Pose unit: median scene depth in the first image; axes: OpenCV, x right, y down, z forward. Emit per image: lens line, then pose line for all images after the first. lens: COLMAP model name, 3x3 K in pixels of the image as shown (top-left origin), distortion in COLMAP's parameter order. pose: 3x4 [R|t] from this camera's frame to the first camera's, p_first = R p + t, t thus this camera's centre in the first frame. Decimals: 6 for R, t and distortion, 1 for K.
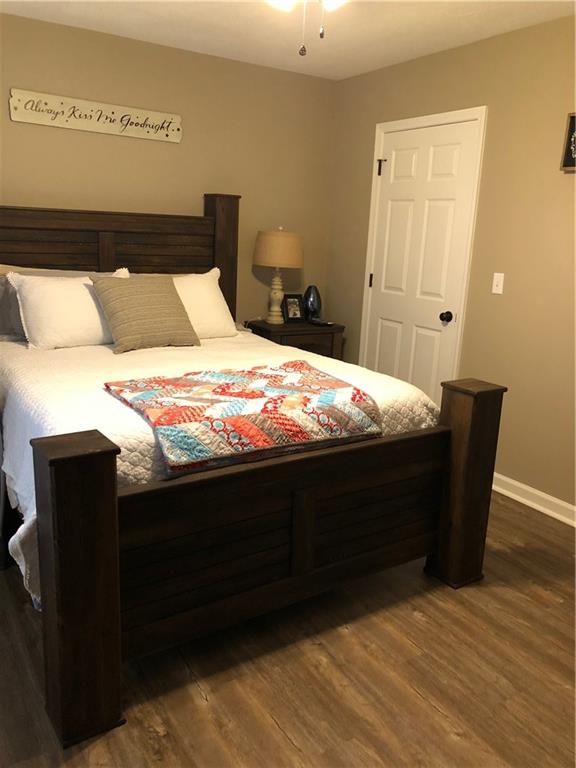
lens RADIAL K [[626.0, 0, 289.5], [0, 626.0, 382.1], [0, 0, 1]] dist [0.011834, 0.006846]
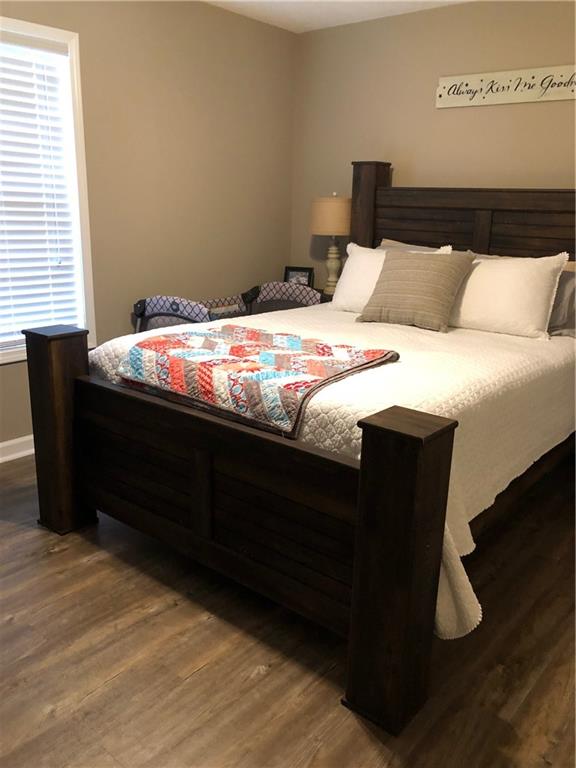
lens RADIAL K [[626.0, 0, 289.5], [0, 626.0, 382.1], [0, 0, 1]] dist [0.011834, 0.006846]
pose [[0.306321, 0.227583, -0.924323, 0.838612], [-0.241356, 0.957840, 0.155850, -0.103078], [0.920823, 0.175351, 0.348336, 0.678850]]
